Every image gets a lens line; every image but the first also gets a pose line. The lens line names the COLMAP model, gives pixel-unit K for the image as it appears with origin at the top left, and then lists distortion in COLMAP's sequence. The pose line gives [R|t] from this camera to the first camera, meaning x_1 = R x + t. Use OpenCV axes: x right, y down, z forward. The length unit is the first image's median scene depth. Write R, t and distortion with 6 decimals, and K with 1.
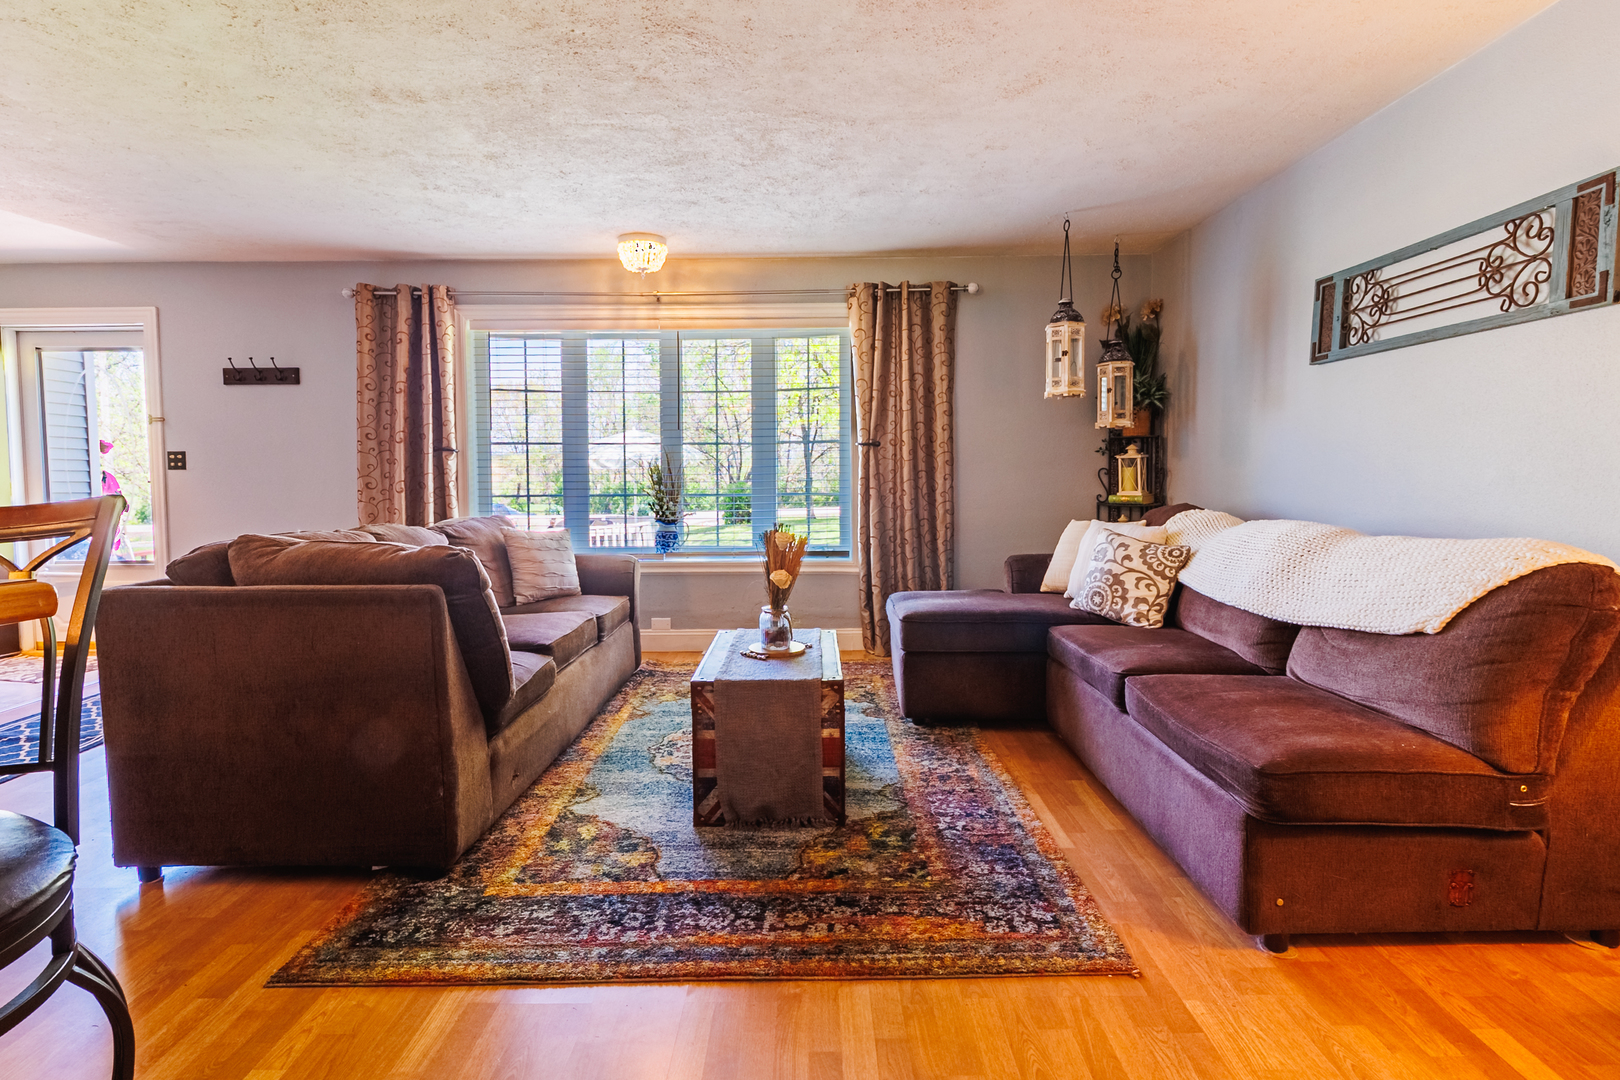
lens RADIAL K [[790.3, 0, 808.2], [0, 790.3, 514.8], [0, 0, 1]] dist [0.001977, 0.000342]
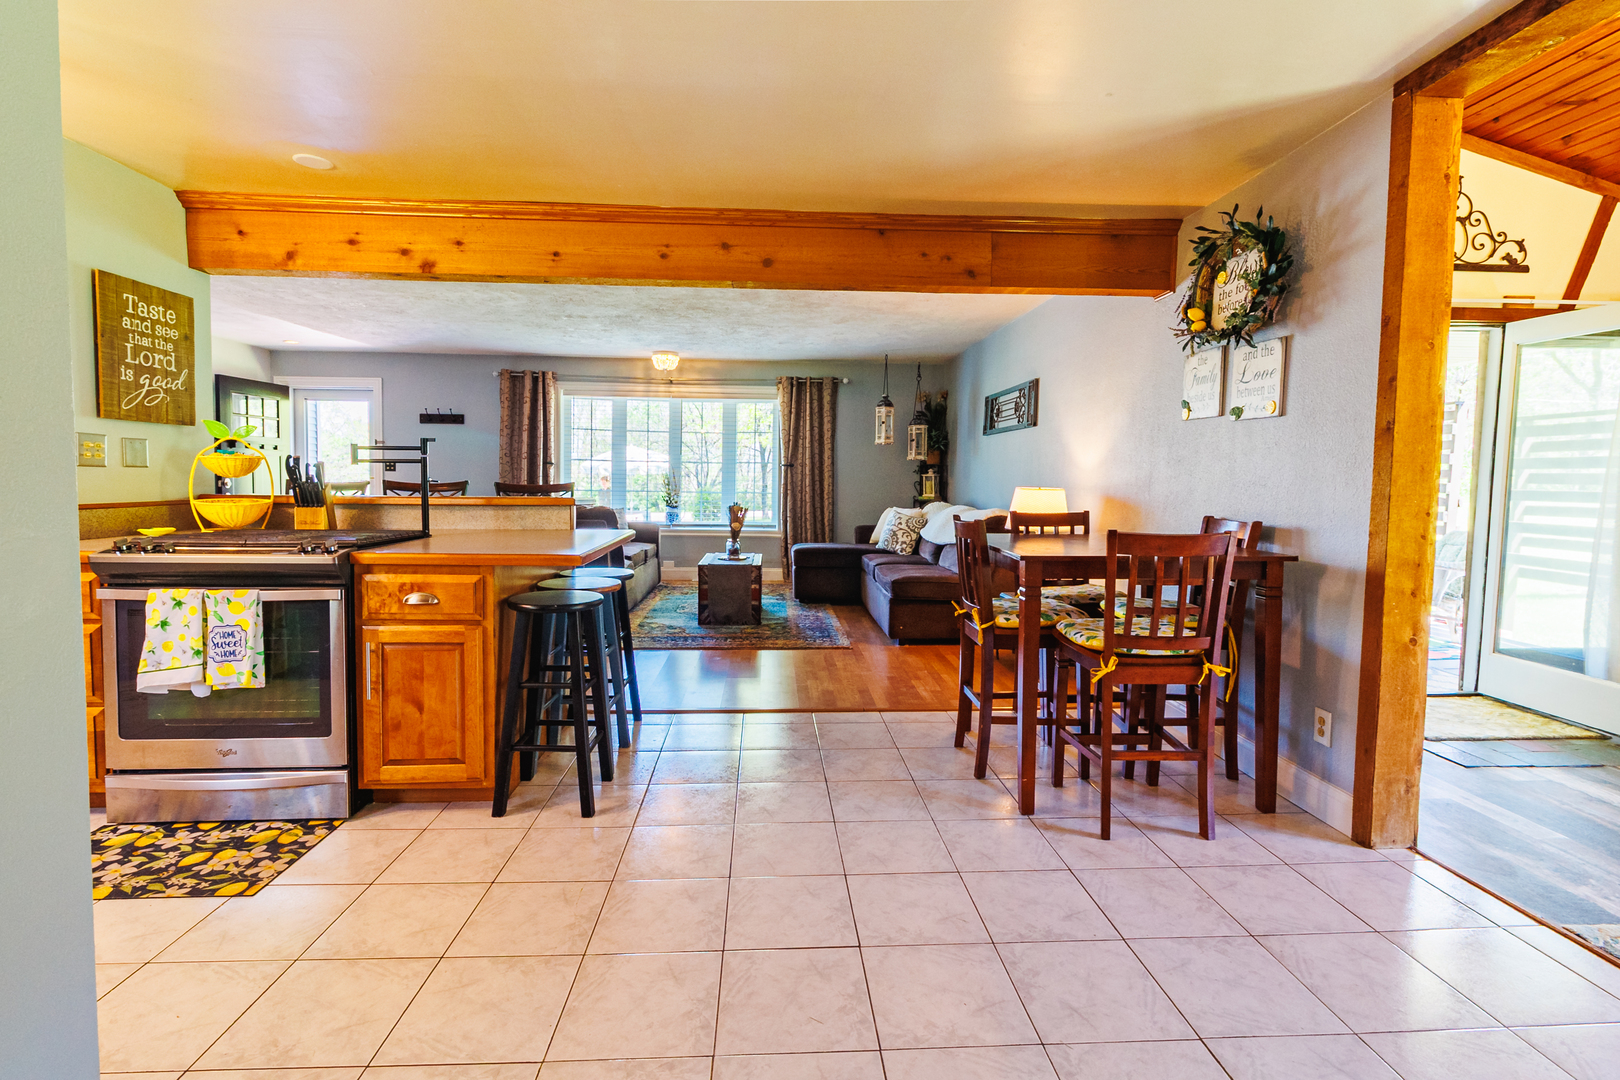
lens RADIAL K [[739.1, 0, 807.4], [0, 739.1, 517.9], [0, 0, 1]] dist [-0.000407, 0.000451]
pose [[0.998318, 0.018393, 0.054989, 0.032195], [-0.018217, 0.999827, -0.003703, 0.036816], [-0.055047, 0.002695, 0.998480, -0.698342]]
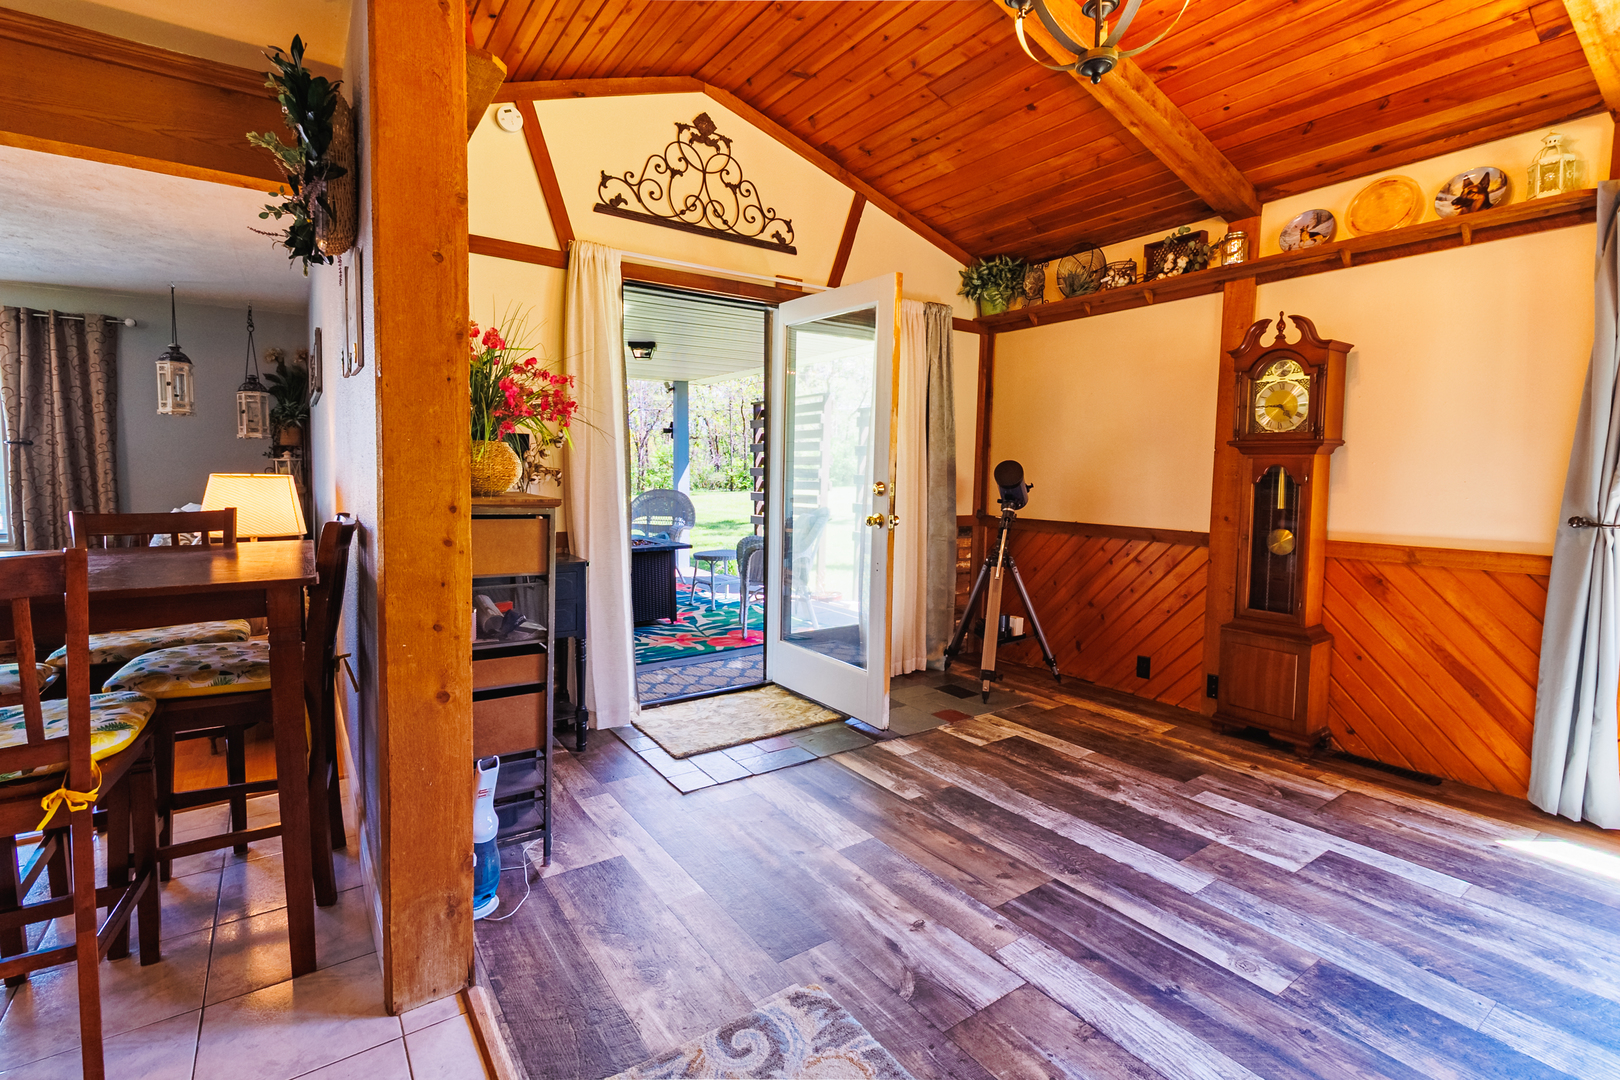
lens RADIAL K [[739.1, 0, 807.4], [0, 739.1, 517.9], [0, 0, 1]] dist [-0.000407, 0.000451]
pose [[0.818261, -0.016640, 0.574606, 0.413224], [0.013254, 0.999861, 0.010081, 0.028046], [-0.574694, -0.000633, 0.818368, -0.595347]]
